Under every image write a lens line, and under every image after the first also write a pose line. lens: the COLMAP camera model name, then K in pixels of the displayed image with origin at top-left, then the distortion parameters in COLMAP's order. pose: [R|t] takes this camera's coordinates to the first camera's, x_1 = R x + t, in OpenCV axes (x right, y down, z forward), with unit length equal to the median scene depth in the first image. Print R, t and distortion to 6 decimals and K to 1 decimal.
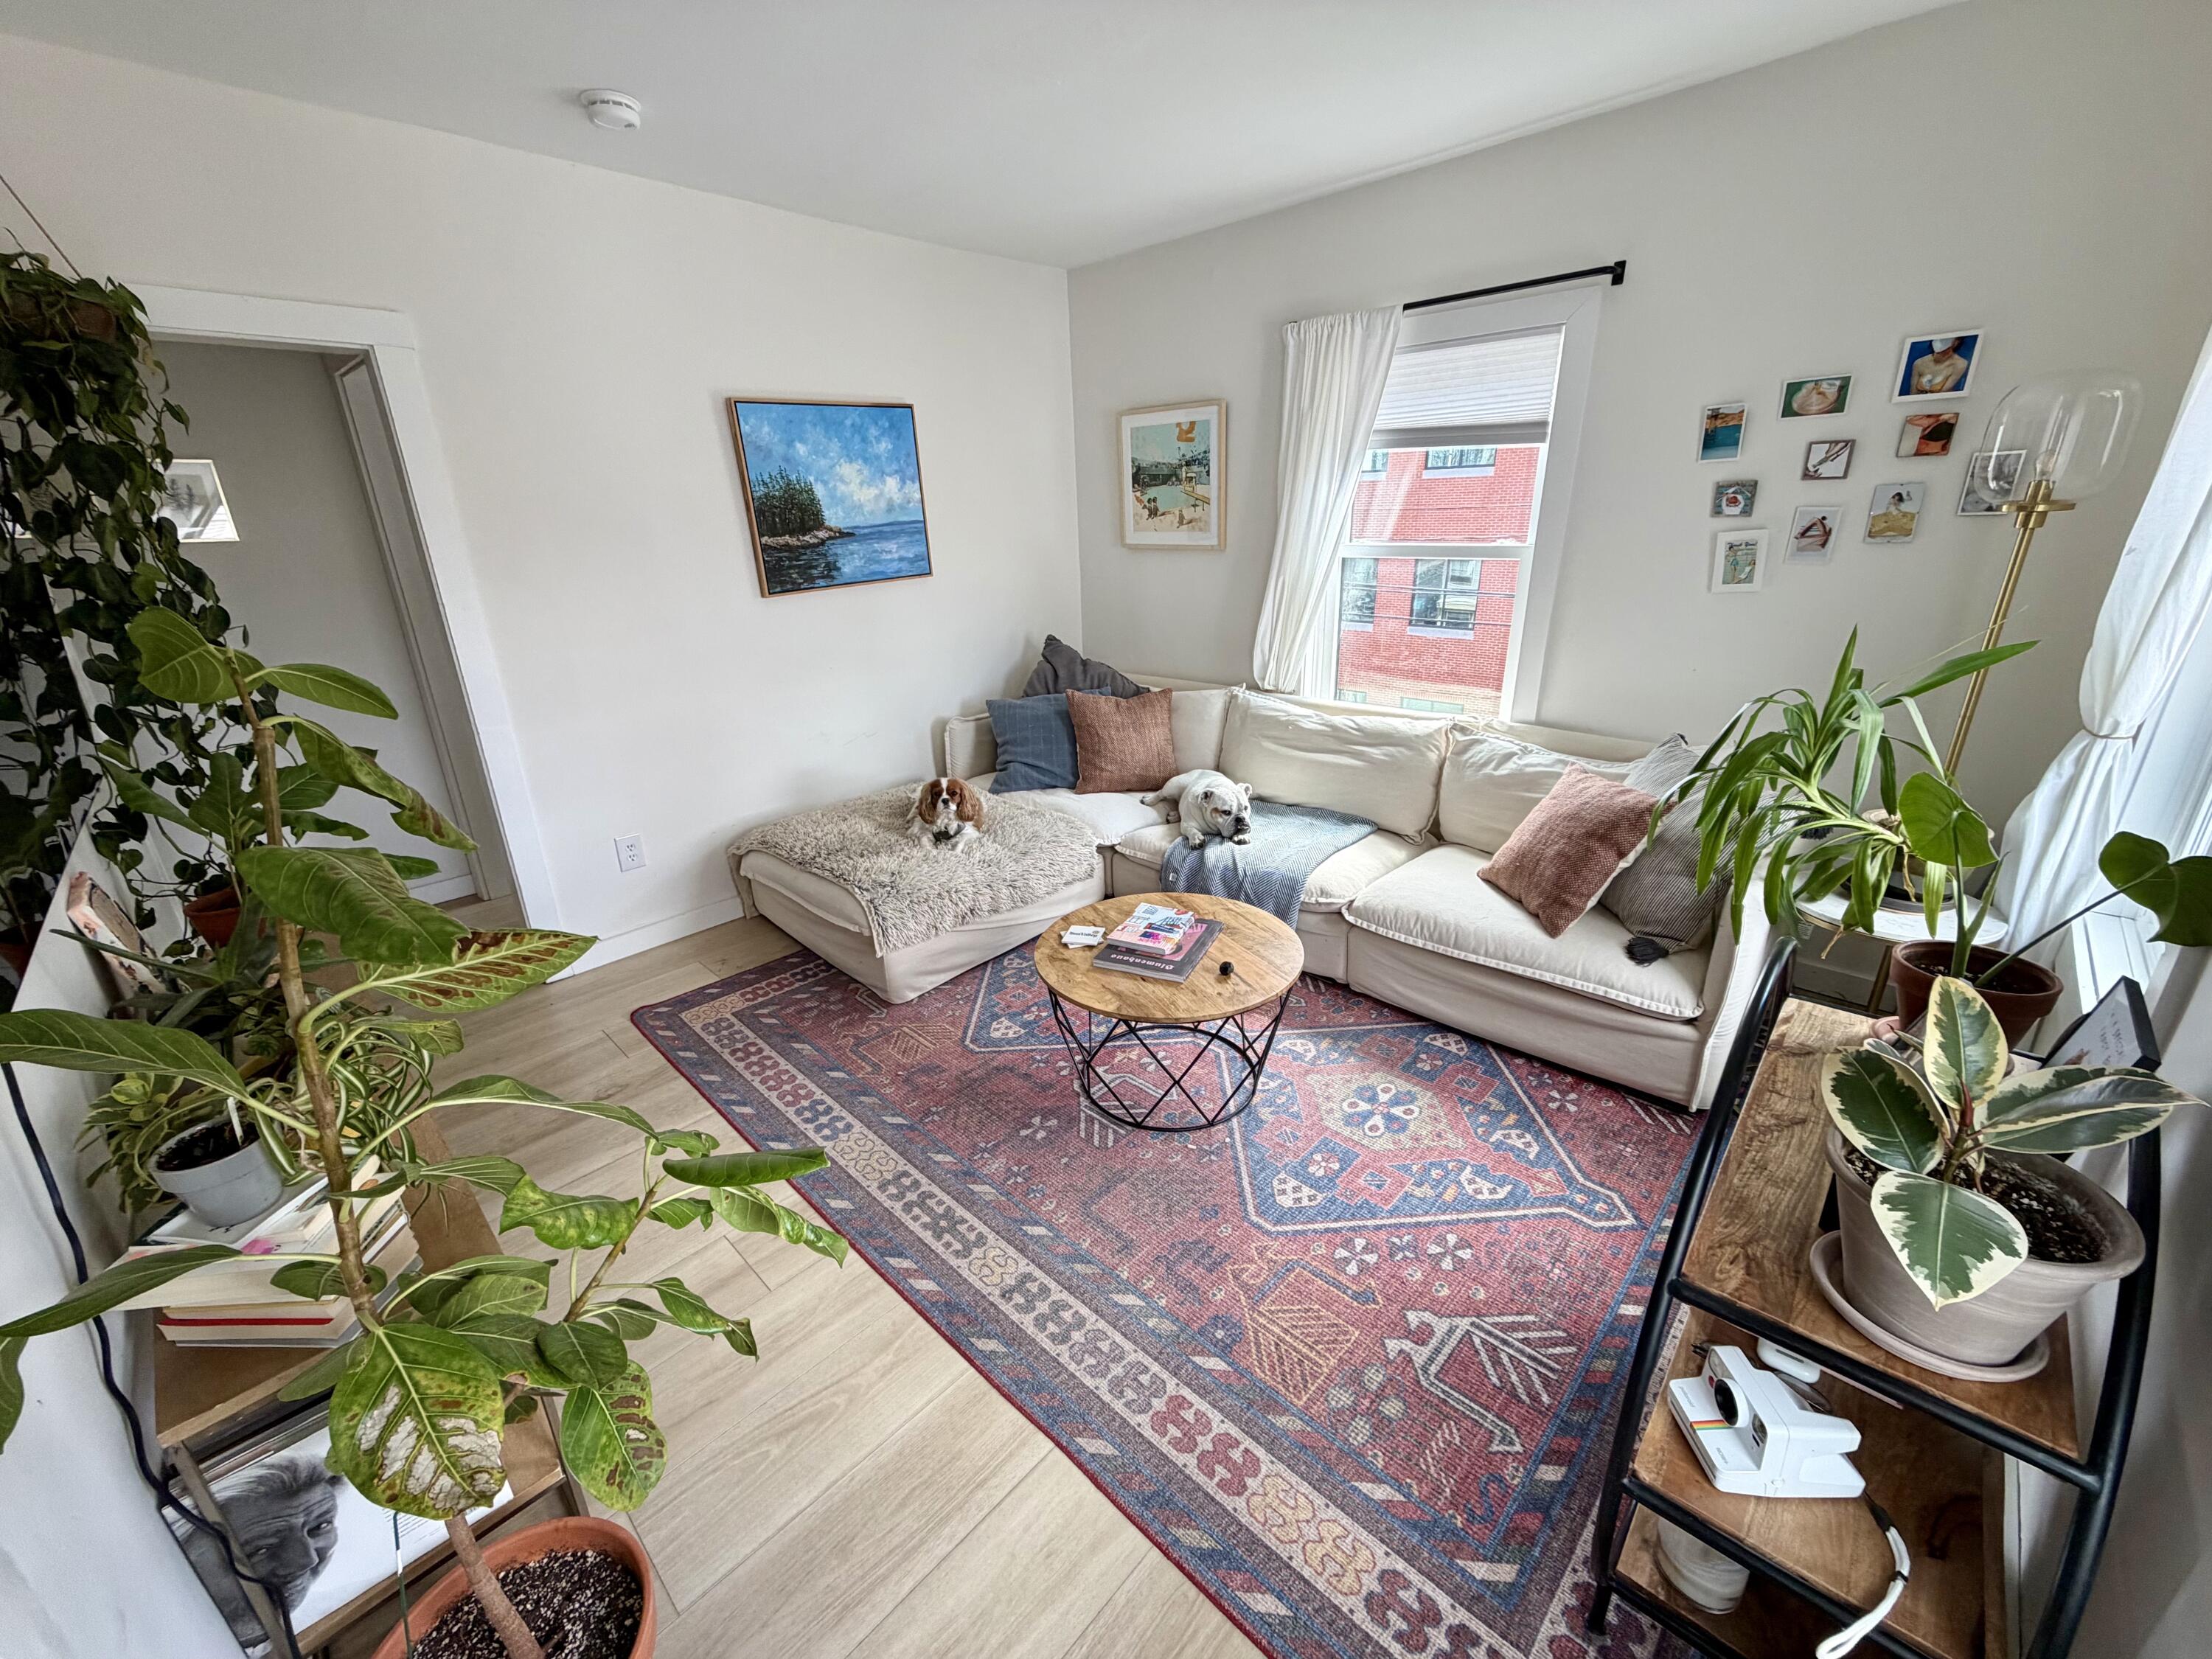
lens RADIAL K [[874.8, 0, 1107.0], [0, 874.8, 830.6], [0, 0, 1]] dist [0.002250, -0.000264]
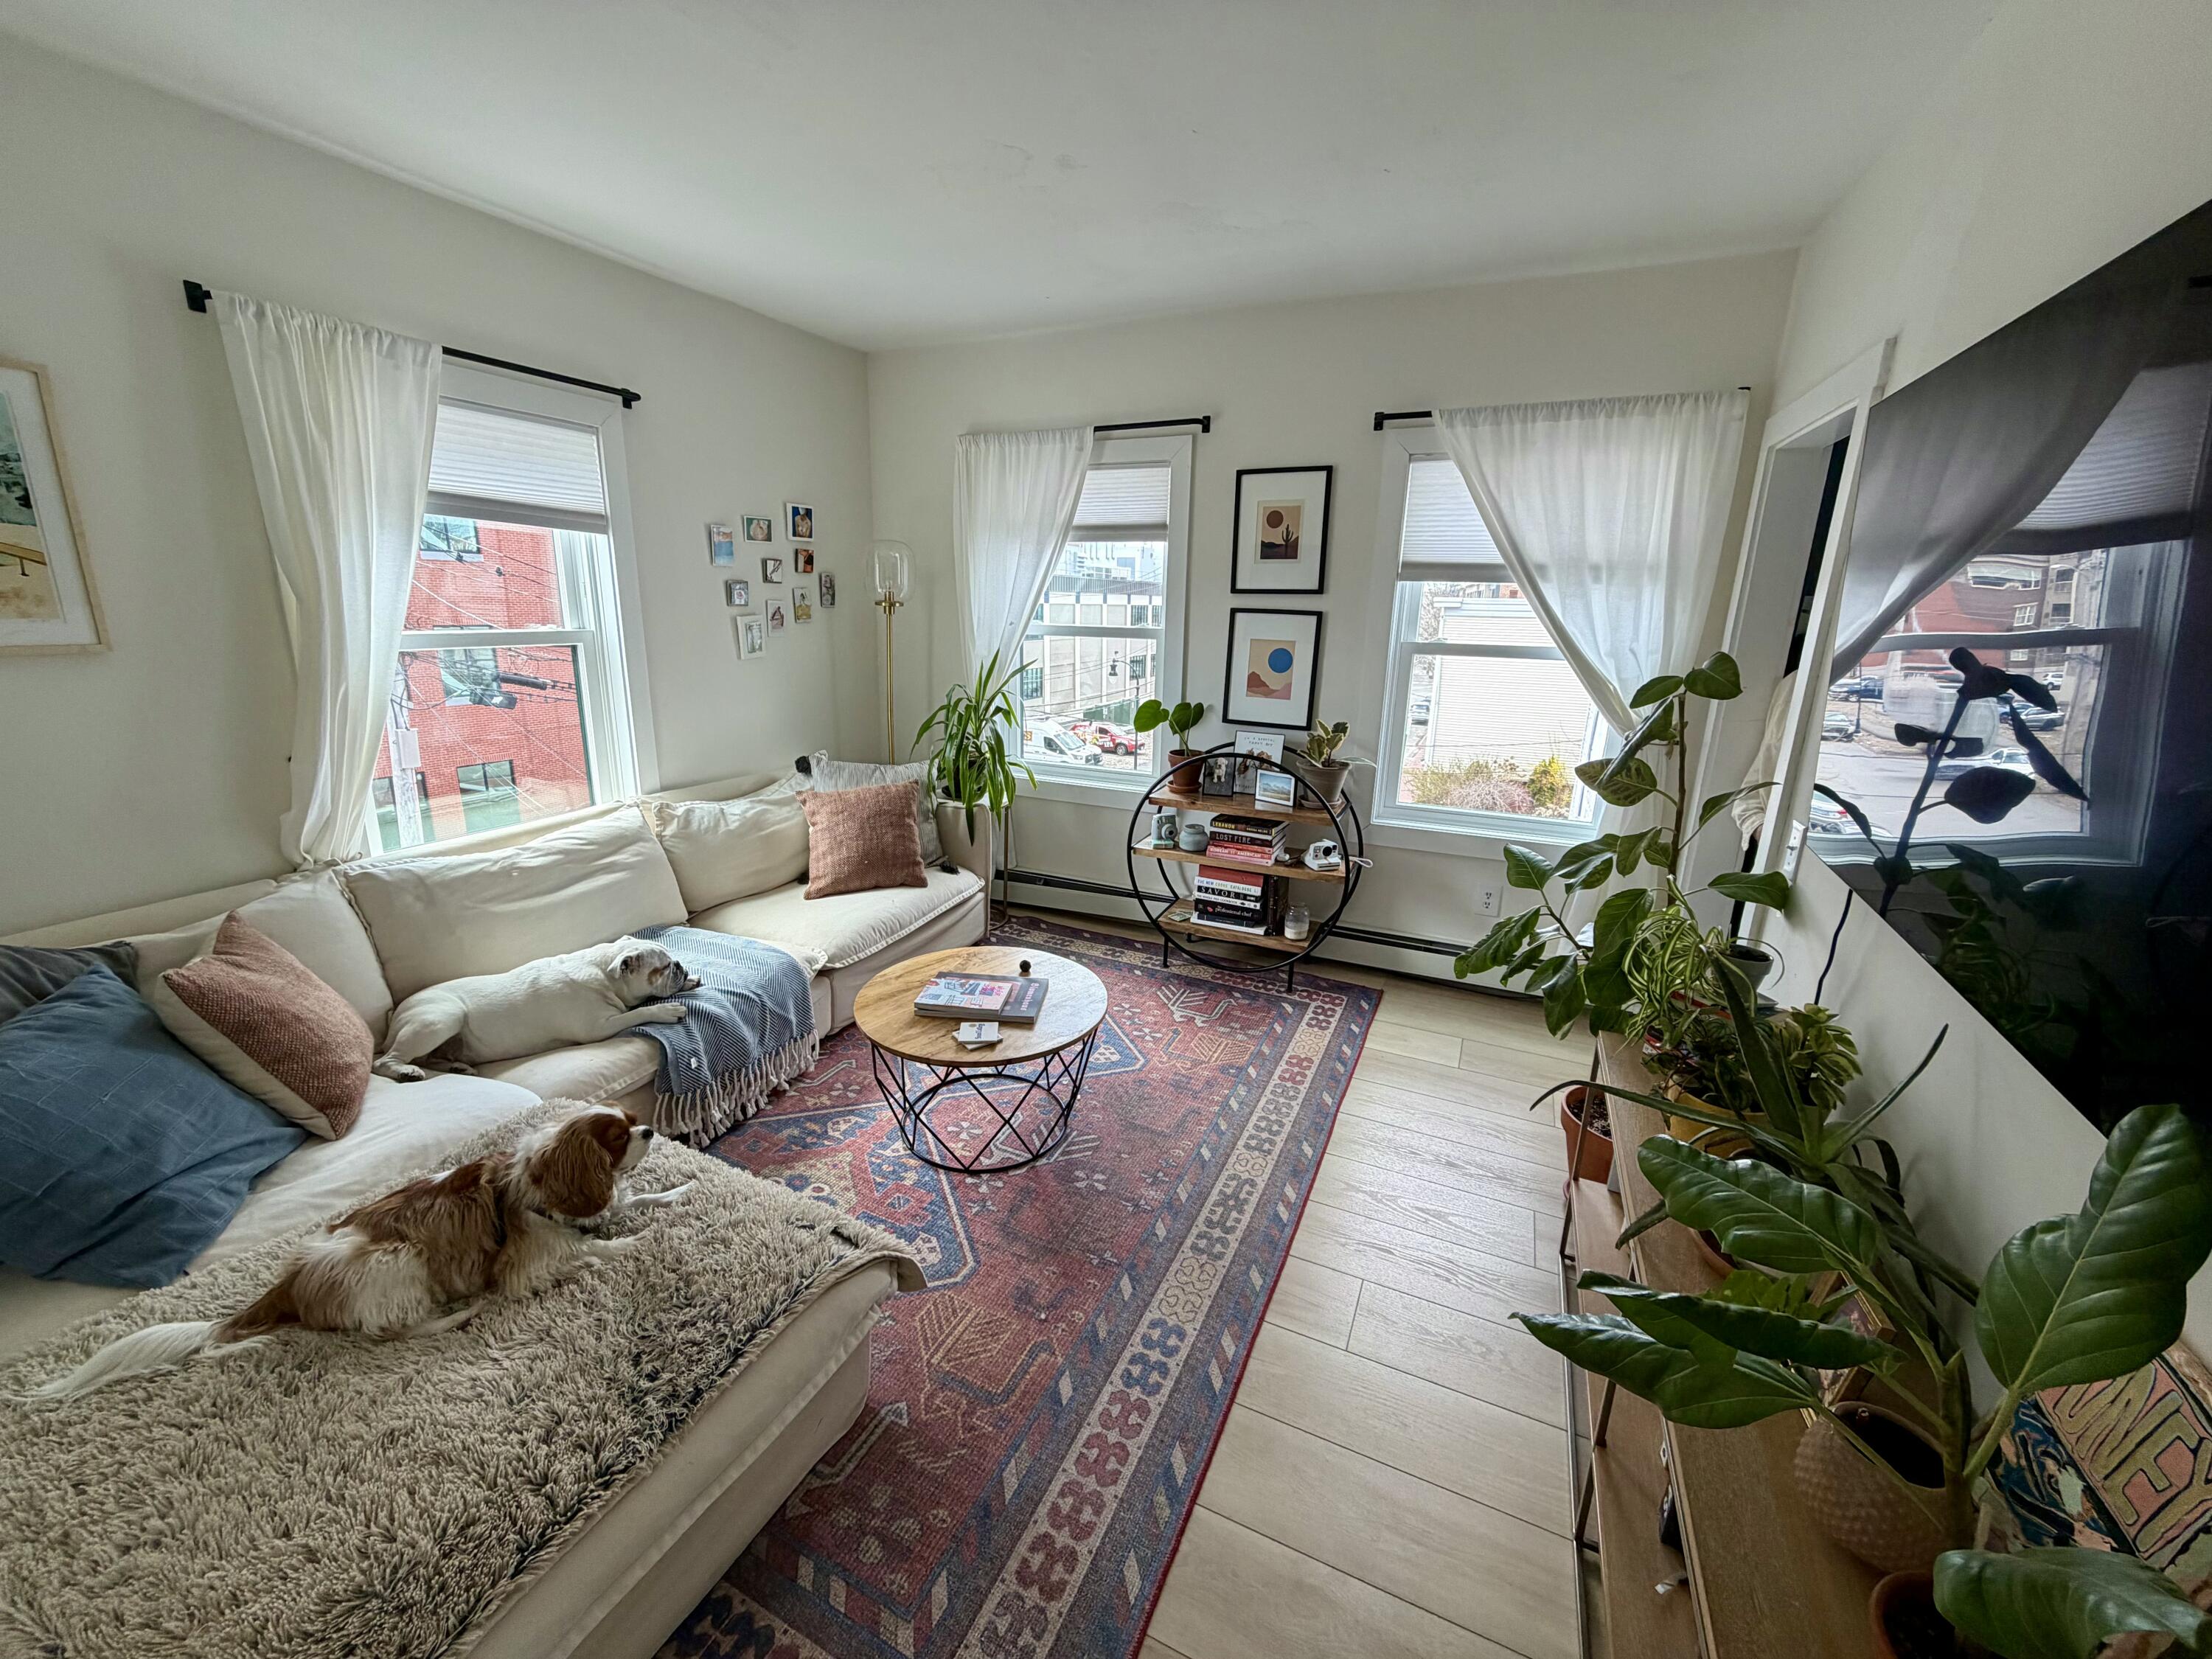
lens RADIAL K [[874.8, 0, 1104.0], [0, 874.8, 824.6], [0, 0, 1]] dist [0.002250, -0.000264]
pose [[-0.318650, -0.223498, 0.921146, -0.887027], [0.305683, 0.895652, 0.323057, -0.344530], [-0.897229, 0.384521, -0.217080, 0.989959]]
